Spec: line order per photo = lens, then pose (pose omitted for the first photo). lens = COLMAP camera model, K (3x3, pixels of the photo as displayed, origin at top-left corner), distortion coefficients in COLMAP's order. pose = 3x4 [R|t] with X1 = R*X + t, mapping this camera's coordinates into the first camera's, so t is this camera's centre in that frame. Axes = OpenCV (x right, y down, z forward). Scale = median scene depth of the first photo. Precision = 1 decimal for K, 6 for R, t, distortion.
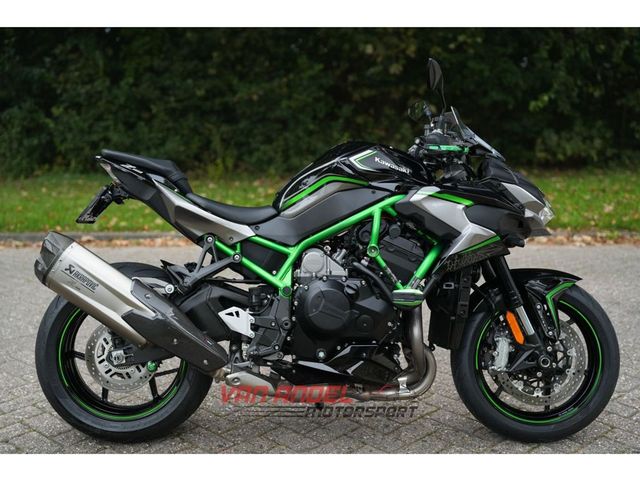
lens RADIAL K [[936.1, 0, 320.0], [0, 936.1, 240.0], [0, 0, 1]] dist [-0.015384, -0.007386]
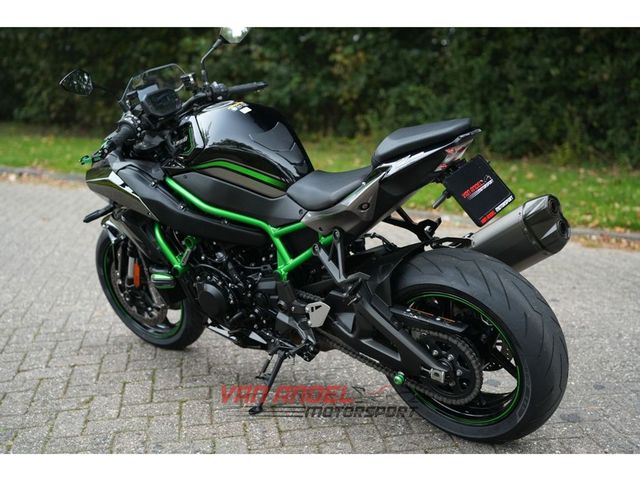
lens RADIAL K [[936.1, 0, 320.0], [0, 936.1, 240.0], [0, 0, 1]] dist [-0.015384, -0.007386]
pose [[0.998475, 0.007729, 0.054663, -0.421366], [-0.007714, 0.999970, -0.000481, 0.014583], [-0.054665, 0.000058, 0.998505, 0.066688]]
